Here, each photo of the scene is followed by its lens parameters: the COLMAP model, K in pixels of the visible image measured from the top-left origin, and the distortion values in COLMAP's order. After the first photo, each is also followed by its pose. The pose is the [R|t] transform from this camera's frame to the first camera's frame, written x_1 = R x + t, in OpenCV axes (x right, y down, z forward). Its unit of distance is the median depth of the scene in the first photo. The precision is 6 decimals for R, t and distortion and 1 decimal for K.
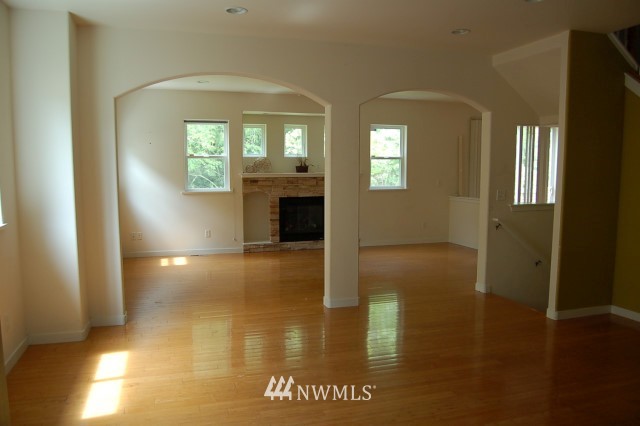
lens RADIAL K [[497.7, 0, 318.5], [0, 497.7, 214.4], [0, 0, 1]] dist [-0.080551, 0.005795]
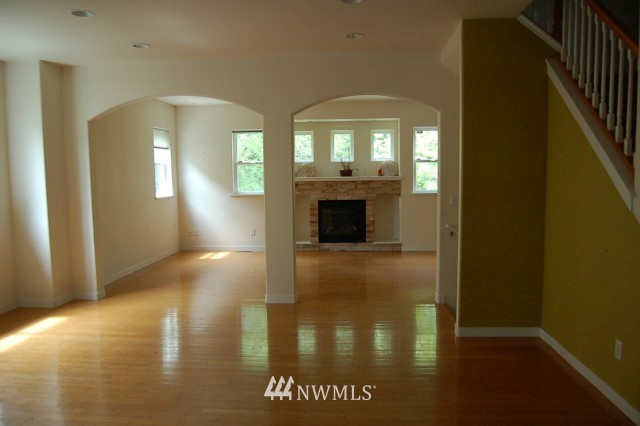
lens RADIAL K [[497.7, 0, 321.3], [0, 497.7, 216.7], [0, 0, 1]] dist [-0.080551, 0.005795]
pose [[0.929460, 0.021678, -0.368285, 0.315872], [-0.021713, 0.999756, 0.004049, -0.003900], [0.368283, 0.004233, 0.929704, 0.021311]]
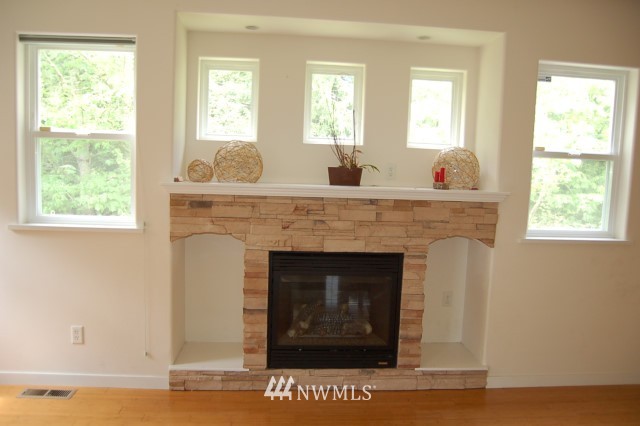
lens RADIAL K [[497.7, 0, 320.1], [0, 497.7, 225.4], [0, 0, 1]] dist [-0.080551, 0.005795]
pose [[0.973075, 0.059717, -0.222620, 0.037634], [-0.057006, 0.998201, 0.018587, -0.061777], [0.223330, -0.005396, 0.974728, 0.649961]]
